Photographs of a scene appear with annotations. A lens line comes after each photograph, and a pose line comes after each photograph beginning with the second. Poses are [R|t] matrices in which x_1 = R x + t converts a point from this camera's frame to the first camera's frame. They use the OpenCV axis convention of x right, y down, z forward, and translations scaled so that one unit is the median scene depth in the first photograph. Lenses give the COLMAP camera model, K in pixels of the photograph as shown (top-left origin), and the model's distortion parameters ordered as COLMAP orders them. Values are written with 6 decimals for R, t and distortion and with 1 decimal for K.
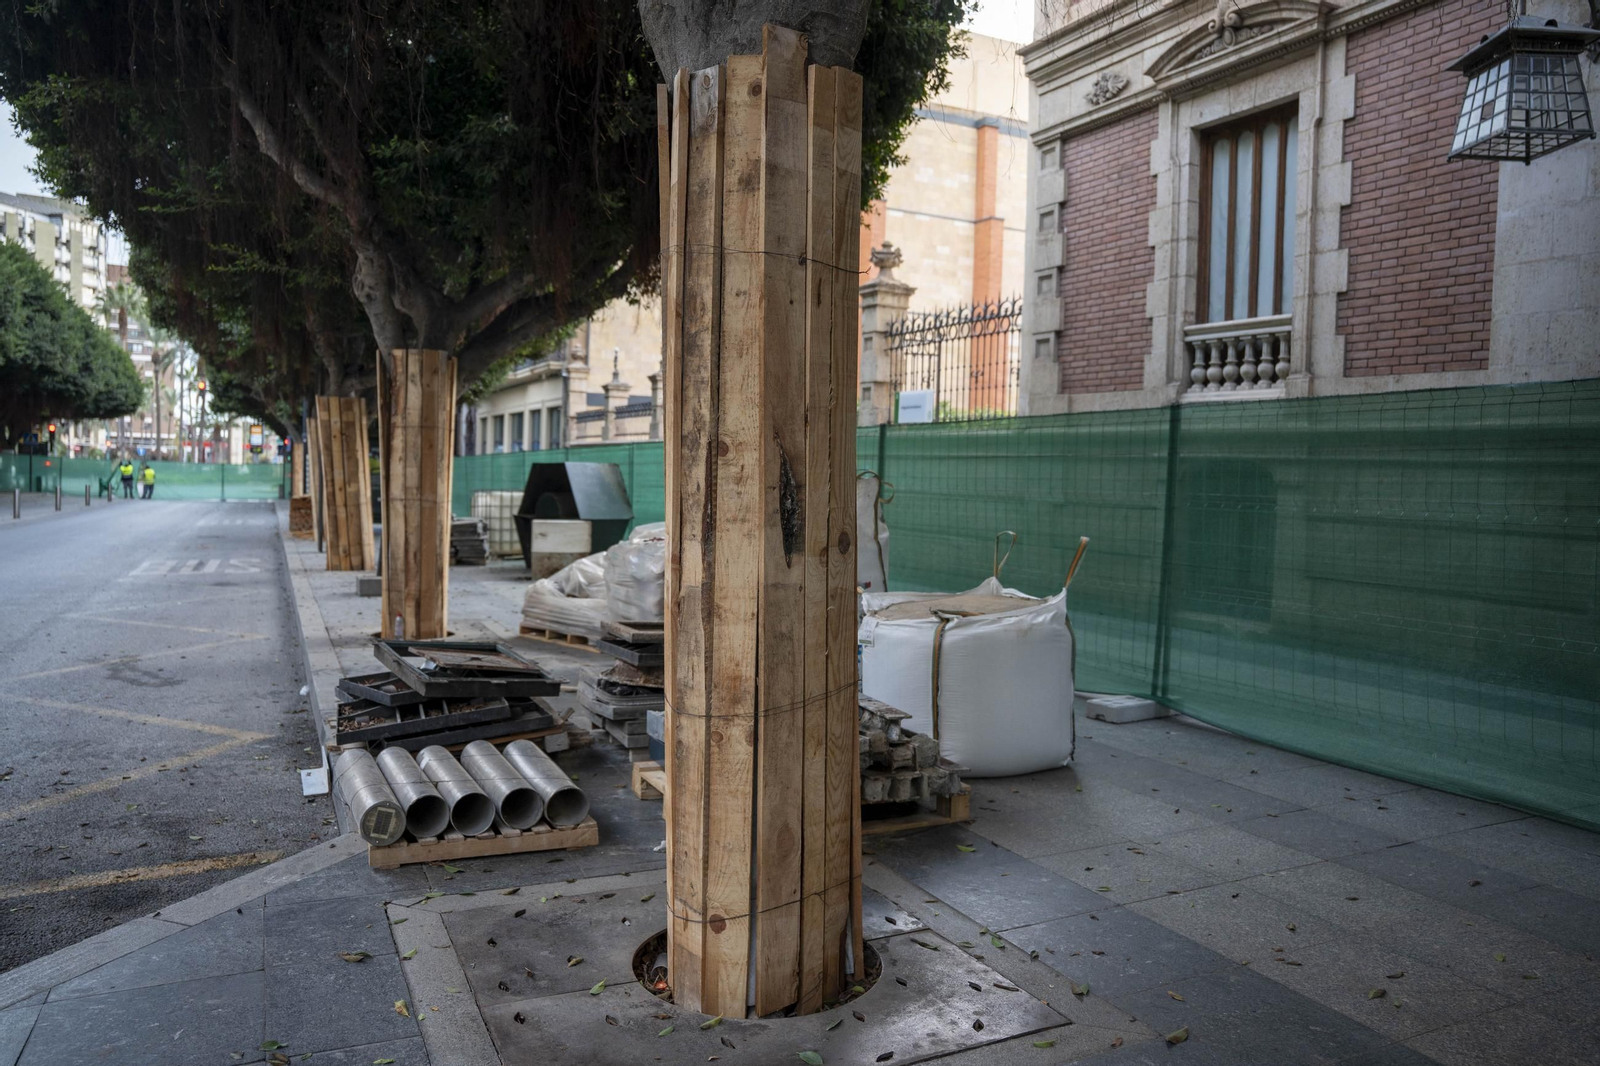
lens RADIAL K [[1122.2, 0, 800.9], [0, 1122.2, 518.4], [0, 0, 1]] dist [-0.132456, 0.109883]
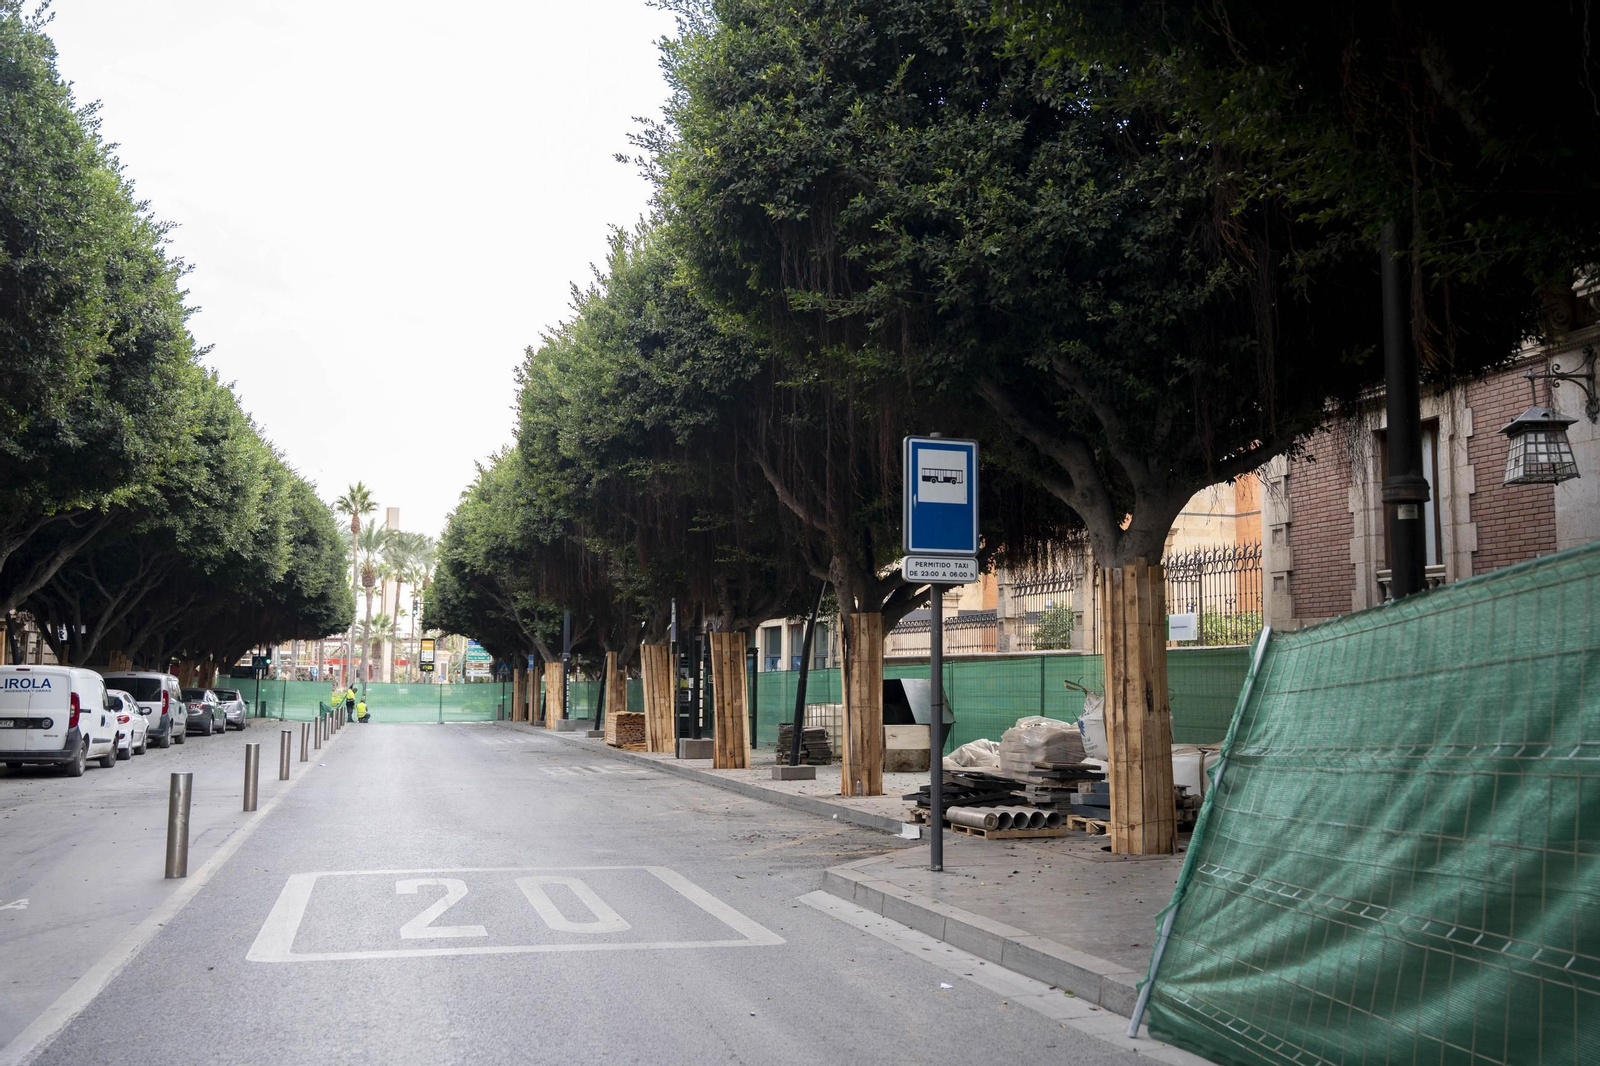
lens RADIAL K [[1442.2, 0, 800.0], [0, 1442.2, 533.0], [0, 0, 1]] dist [-0.041981, 0.108730]
pose [[0.987133, -0.042914, -0.154037, -0.113816], [0.020606, 0.989423, -0.143591, 0.031804], [0.158570, 0.138570, 0.977576, -1.100030]]
